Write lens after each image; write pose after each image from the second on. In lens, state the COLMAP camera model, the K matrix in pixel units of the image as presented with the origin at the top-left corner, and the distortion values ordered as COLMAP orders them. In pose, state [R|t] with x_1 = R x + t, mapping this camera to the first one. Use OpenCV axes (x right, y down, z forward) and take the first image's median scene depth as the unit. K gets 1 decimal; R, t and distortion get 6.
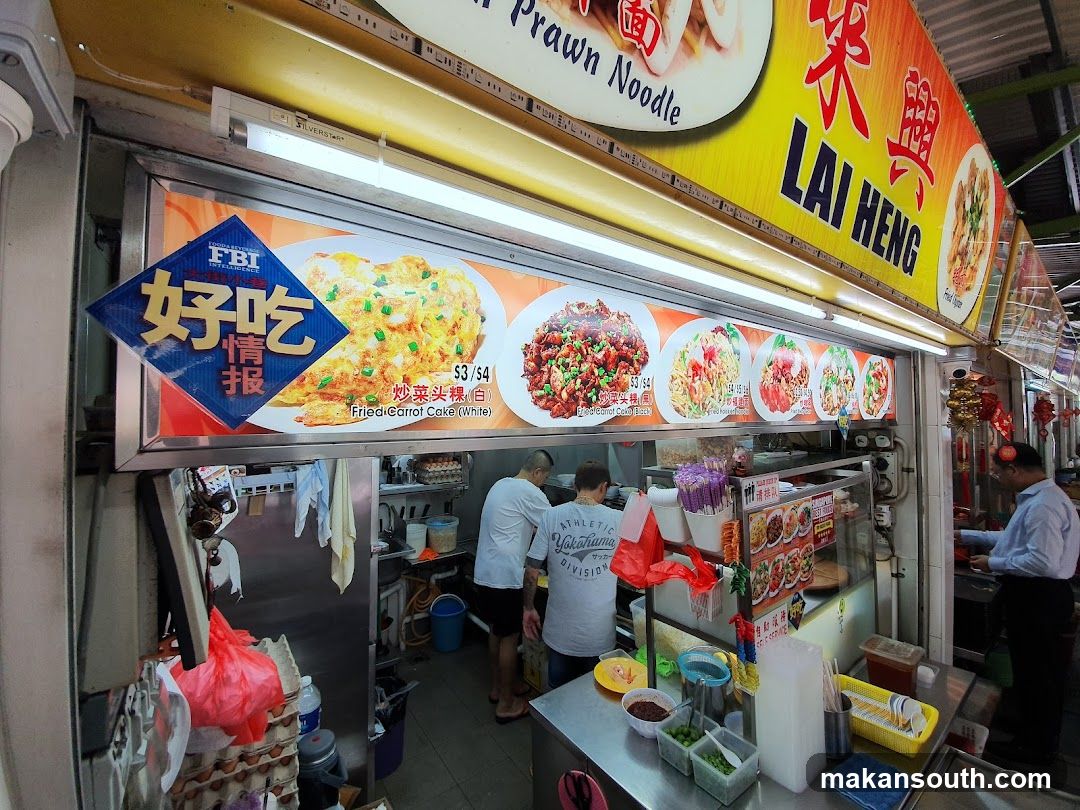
lens RADIAL K [[435.7, 0, 540.0], [0, 435.7, 405.0], [0, 0, 1]] dist [-0.012382, -0.000020]
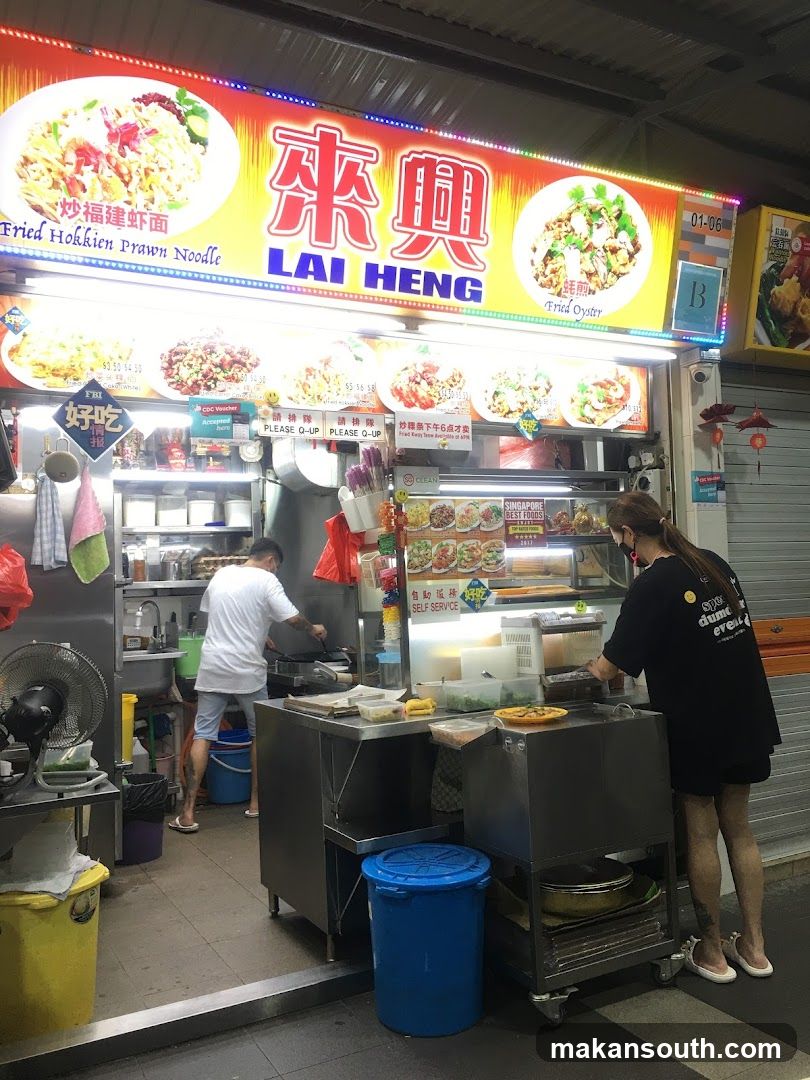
lens RADIAL K [[902.8, 0, 405.0], [0, 902.8, 540.0], [0, 0, 1]] dist [0.075300, -0.120957]
pose [[0.989609, -0.027064, -0.141215, 1.342613], [0.025610, 0.999599, -0.012105, 0.643103], [0.141486, 0.008363, 0.989905, -2.352315]]
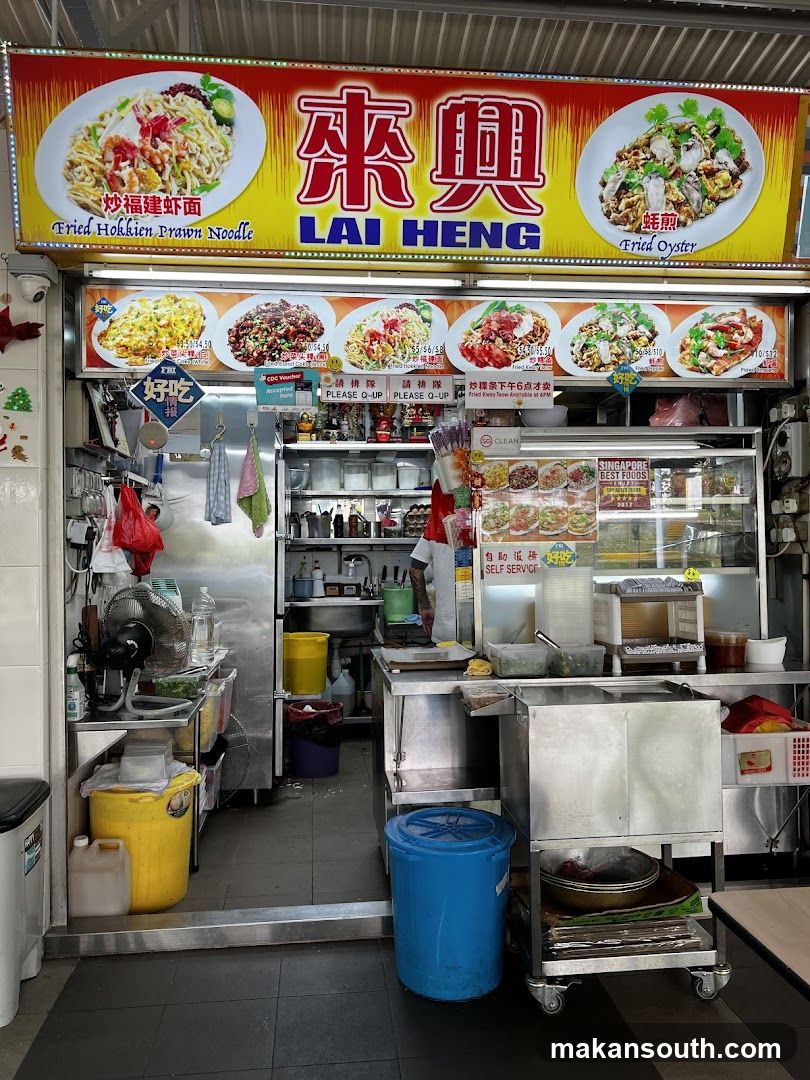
lens RADIAL K [[807.6, 0, 398.0], [0, 807.6, 544.7], [0, 0, 1]] dist [0.054670, -0.073243]
pose [[0.861637, 0.003140, -0.507515, 2.278689], [0.013392, 0.999492, 0.028921, 0.679590], [0.507348, -0.031716, 0.861157, -1.666669]]
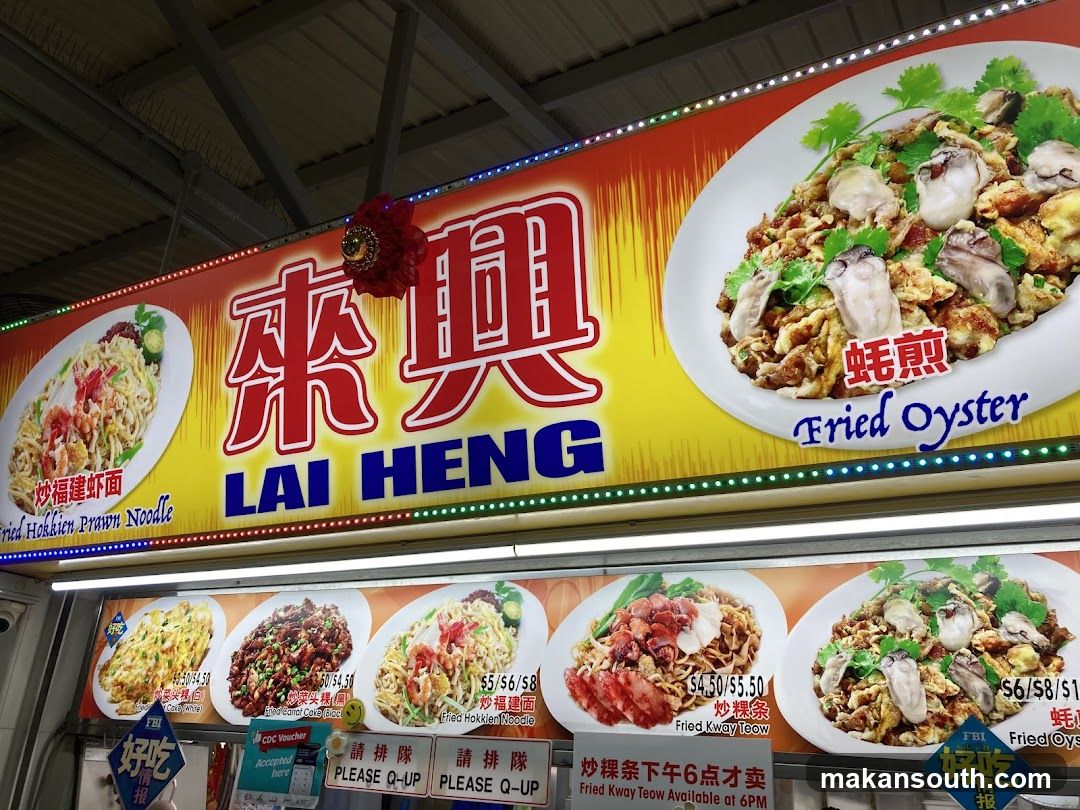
lens RADIAL K [[885.6, 0, 541.6], [0, 885.6, 400.6], [0, 0, 1]] dist [0.009794, 0.004044]
pose [[0.394474, -0.324750, -0.859609, 2.423057], [-0.043952, 0.927730, -0.370655, 0.083763], [0.917855, 0.183995, 0.351692, 0.705298]]
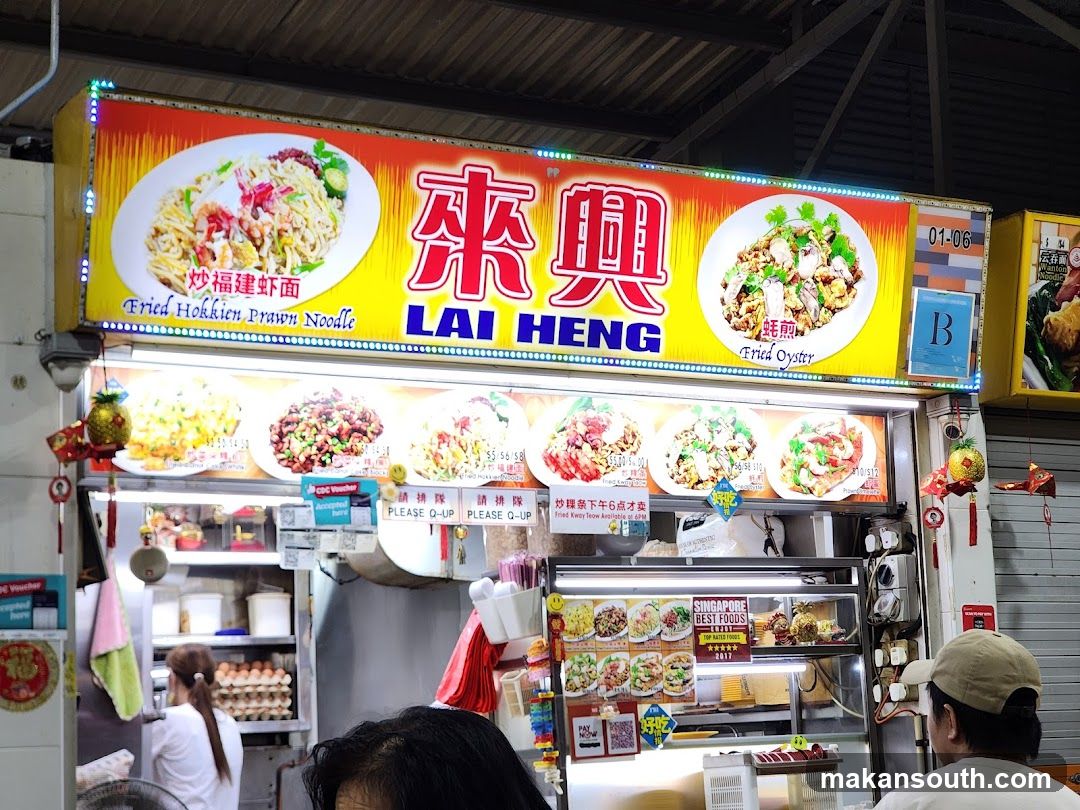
lens RADIAL K [[2034.3, 0, 561.0], [0, 2034.3, 464.5], [0, 0, 1]] dist [-0.643239, 9.627051]
pose [[0.993633, -0.040651, -0.105077, 1.511802], [0.029254, 0.993740, -0.107815, 0.697789], [0.108802, 0.104054, 0.988602, -5.148291]]
